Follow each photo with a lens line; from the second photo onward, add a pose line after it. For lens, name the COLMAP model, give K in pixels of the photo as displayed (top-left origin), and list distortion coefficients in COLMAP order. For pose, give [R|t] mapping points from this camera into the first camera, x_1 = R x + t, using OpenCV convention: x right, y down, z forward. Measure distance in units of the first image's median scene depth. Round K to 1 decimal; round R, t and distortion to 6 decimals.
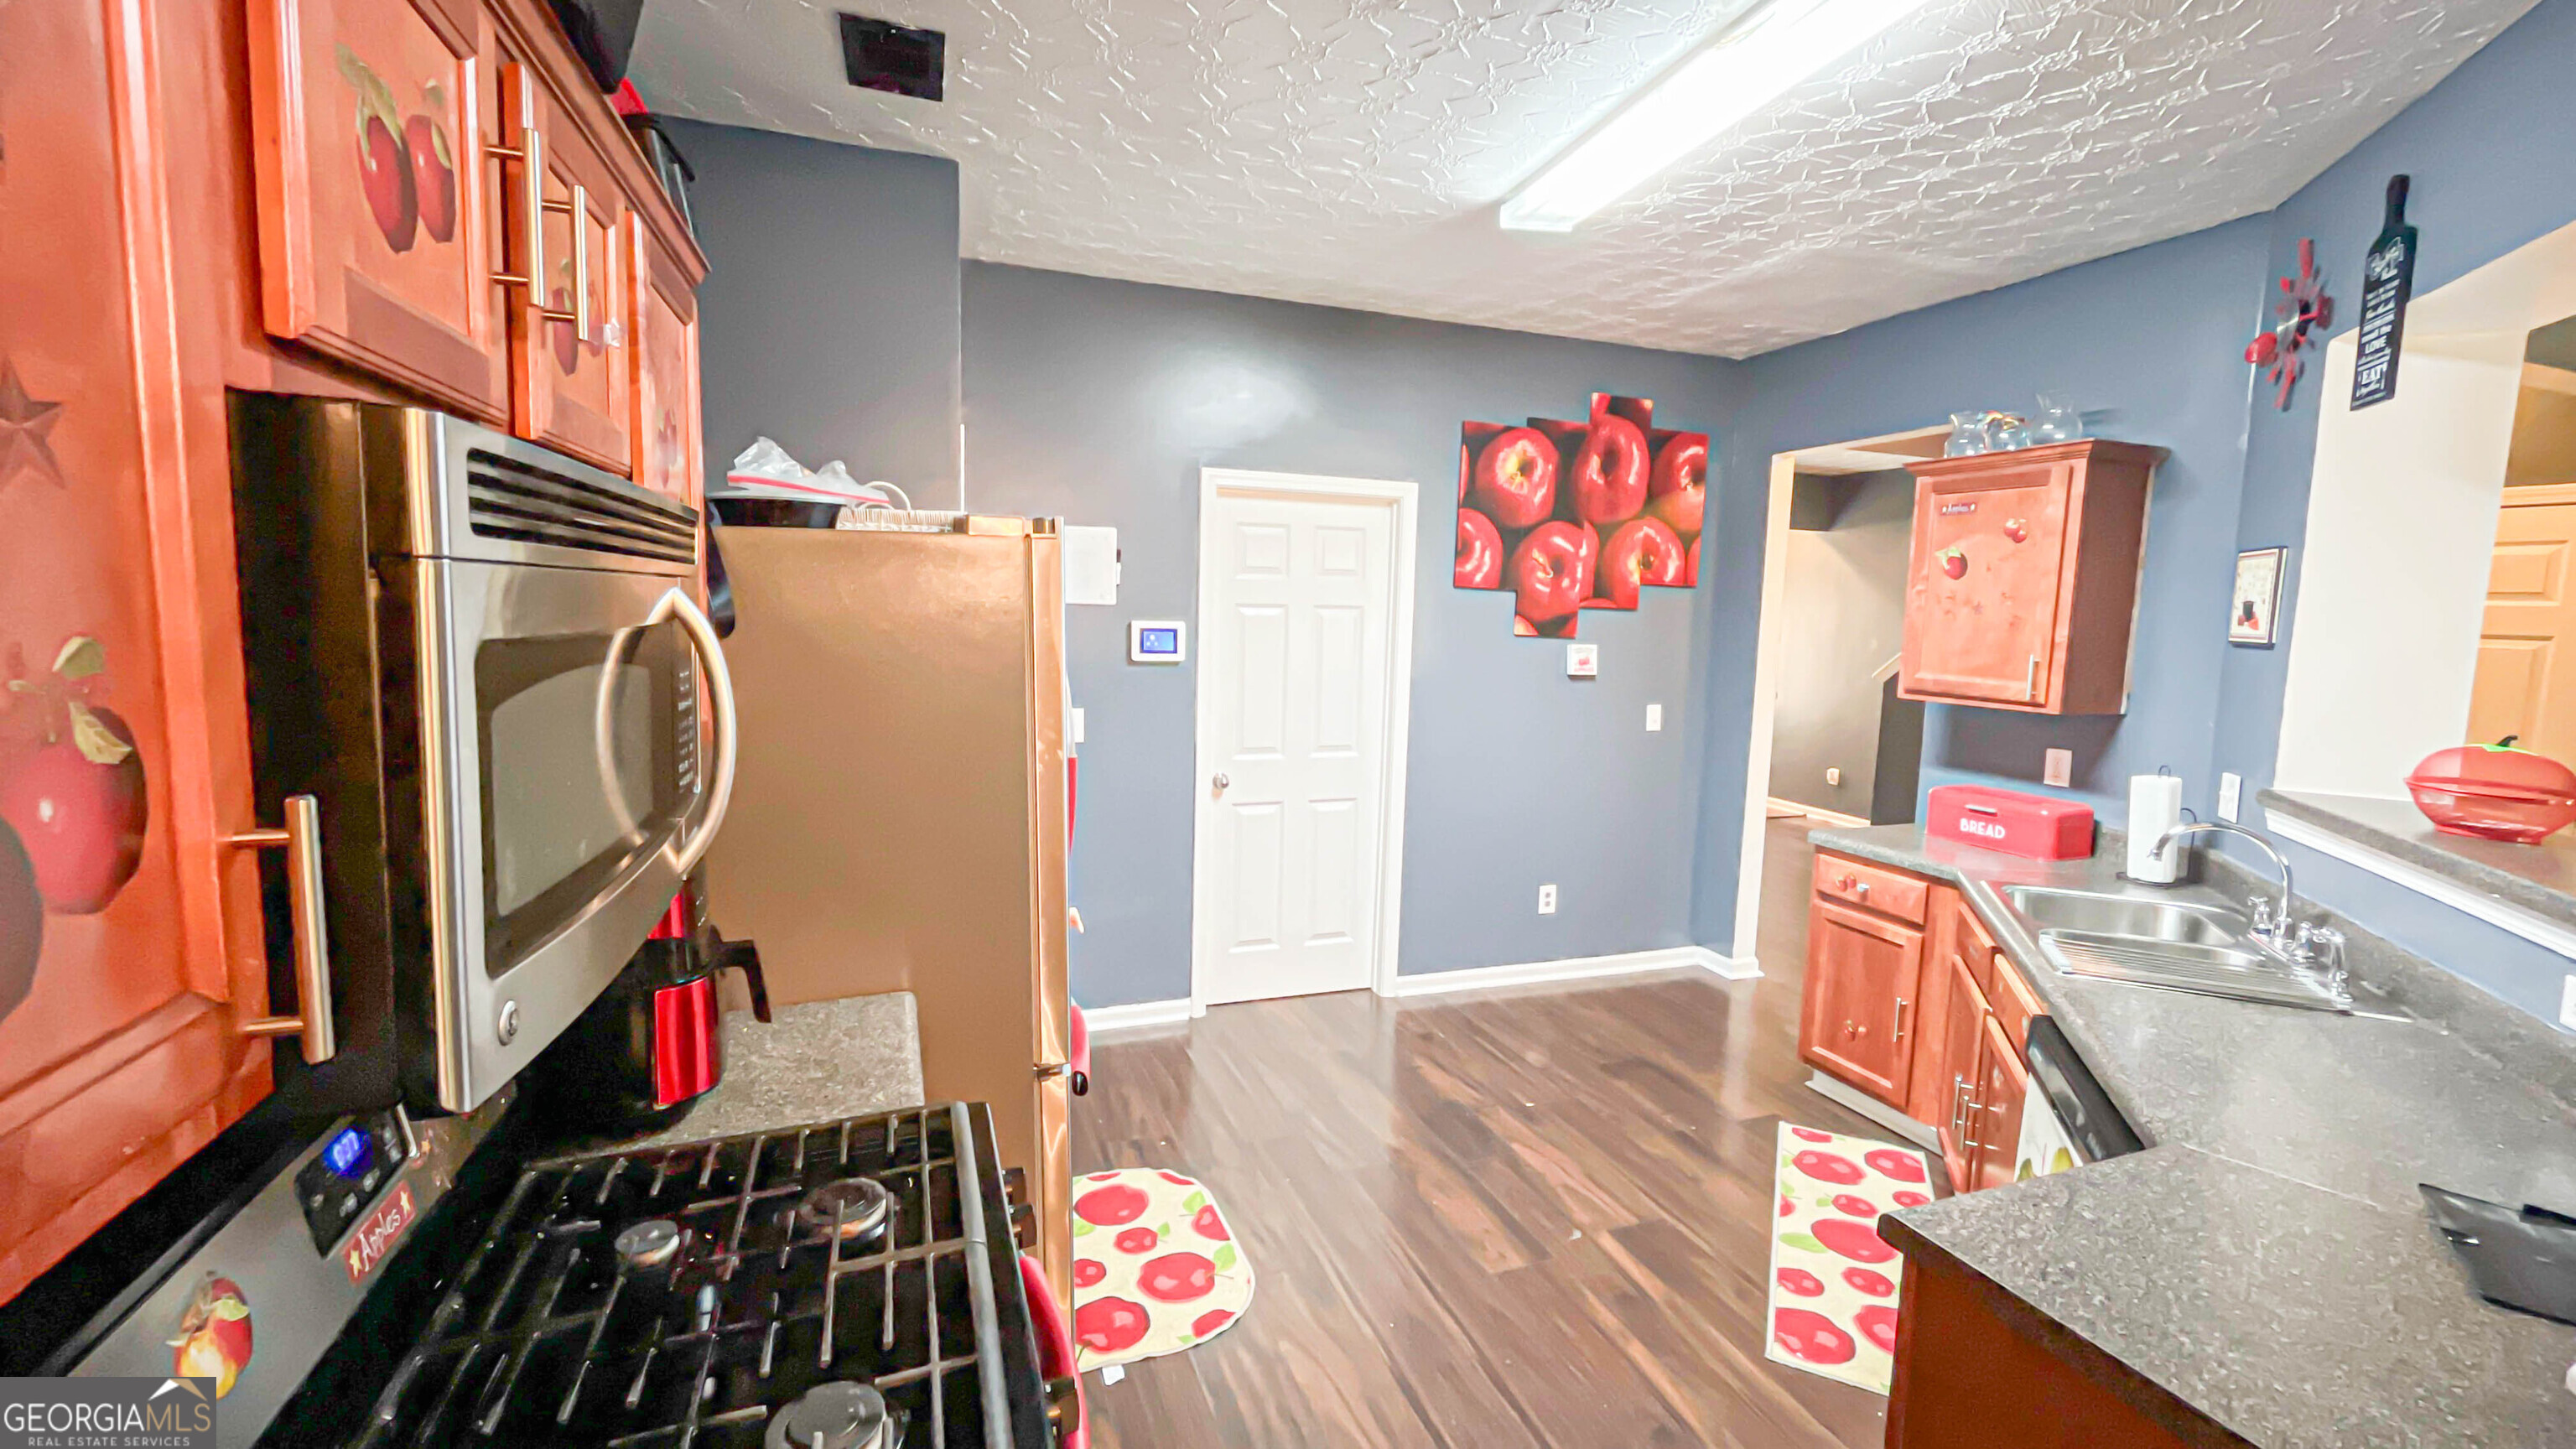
lens RADIAL K [[1044.8, 0, 1283.7], [0, 1044.8, 713.9], [0, 0, 1]] dist [0.001836, 0.000085]
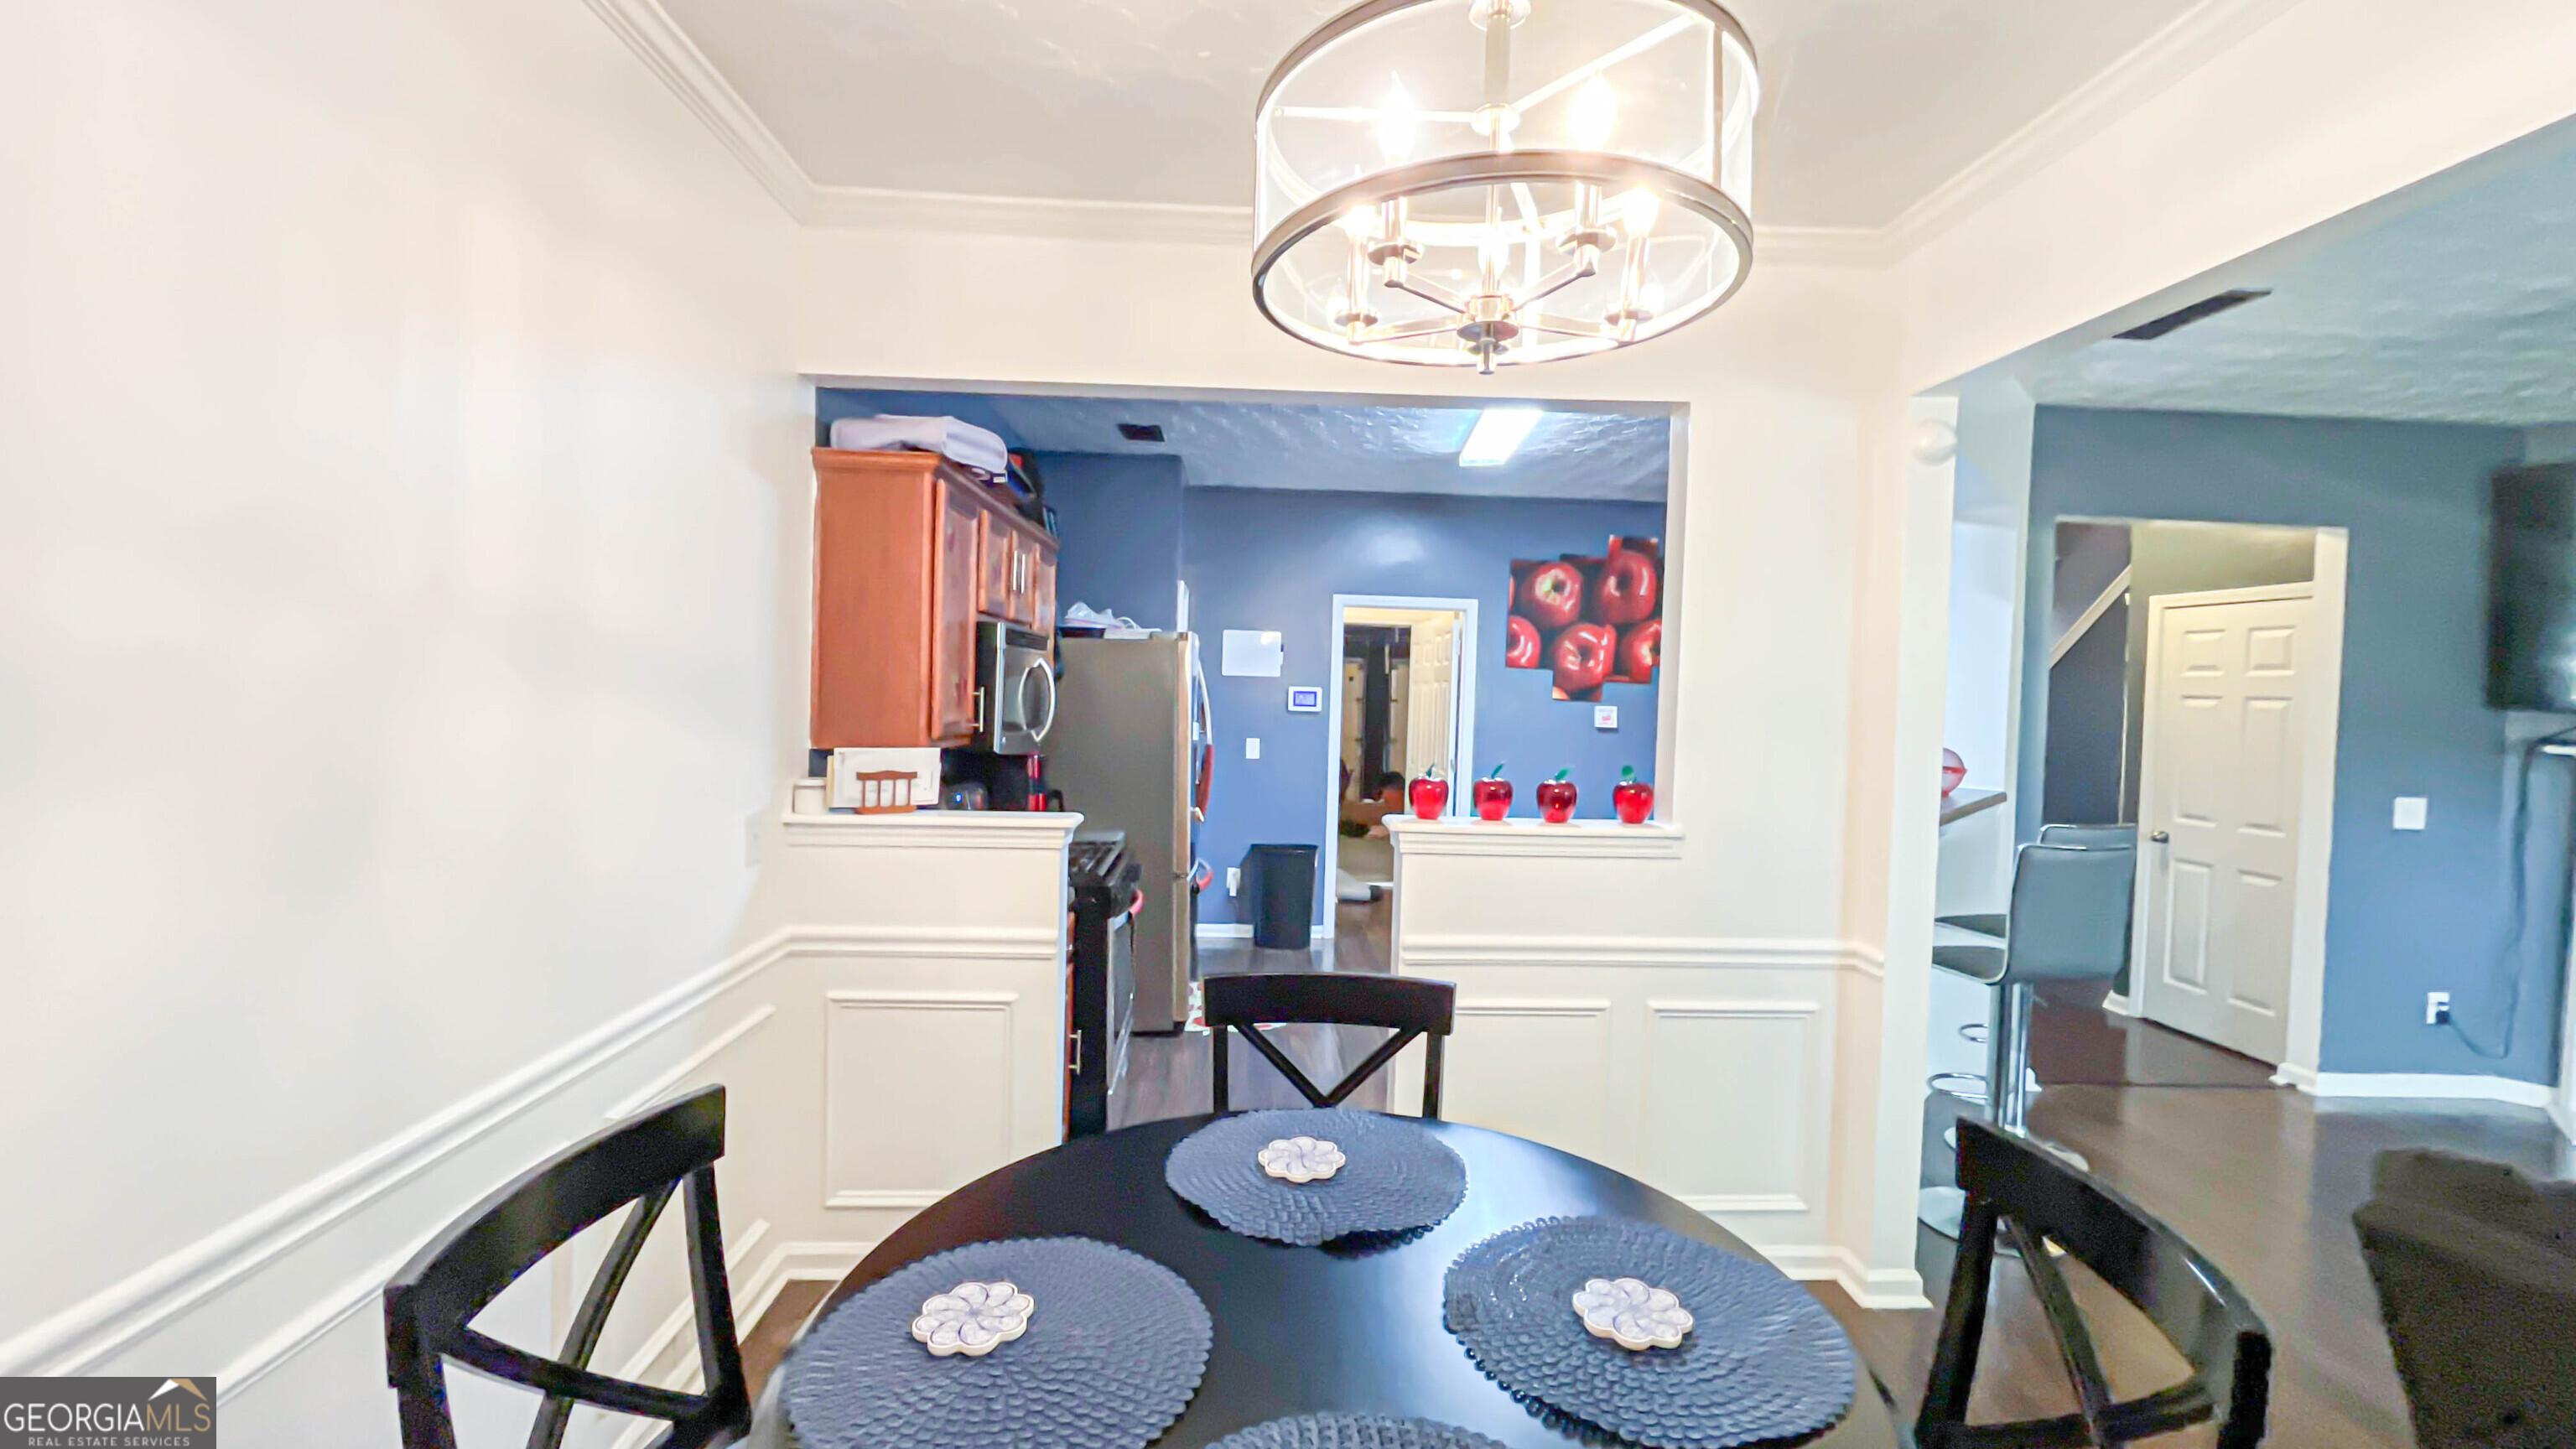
lens RADIAL K [[1044.8, 0, 1283.7], [0, 1044.8, 713.9], [0, 0, 1]] dist [0.001836, 0.000085]
pose [[0.952416, 0.008586, -0.304681, 0.318472], [-0.035496, 0.995926, -0.082891, 0.082872], [0.302728, 0.089762, 0.948841, -0.519418]]
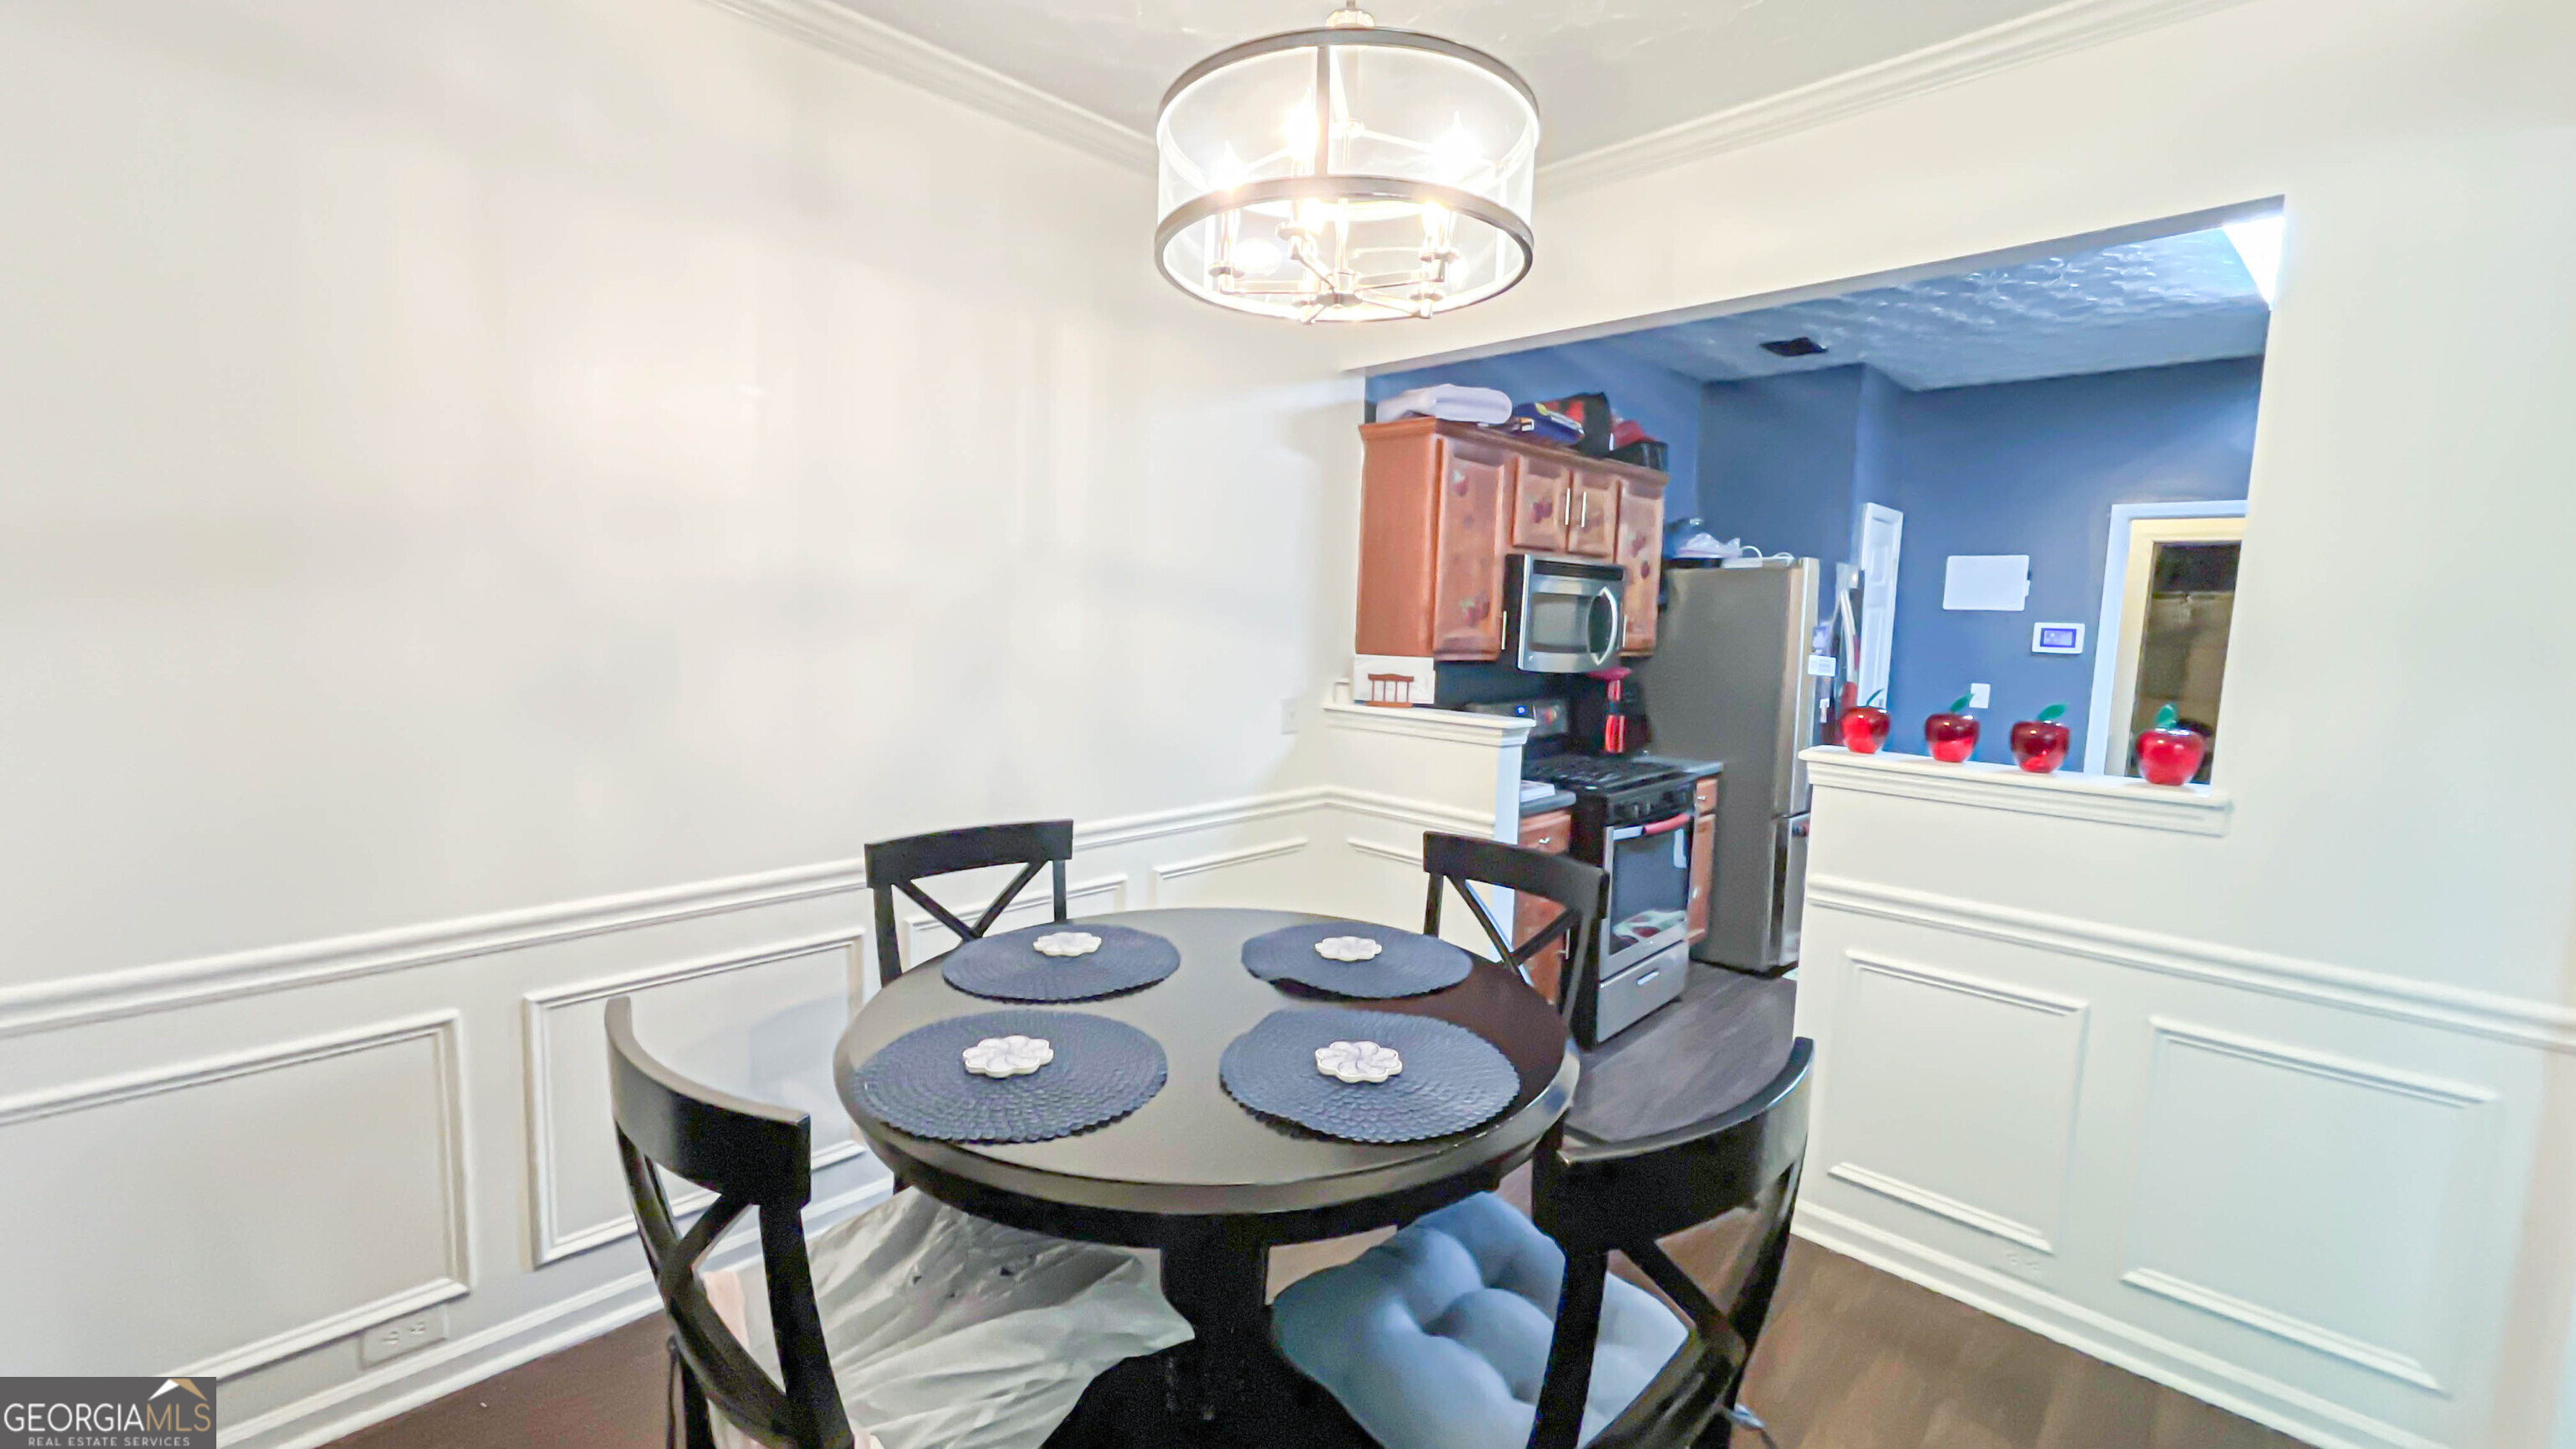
lens RADIAL K [[1044.8, 0, 1283.7], [0, 1044.8, 713.9], [0, 0, 1]] dist [0.001836, 0.000085]
pose [[0.436653, 0.078165, -0.896228, 0.589708], [-0.114142, 0.992981, 0.030992, 0.088263], [0.892360, 0.088765, 0.442510, -0.417195]]
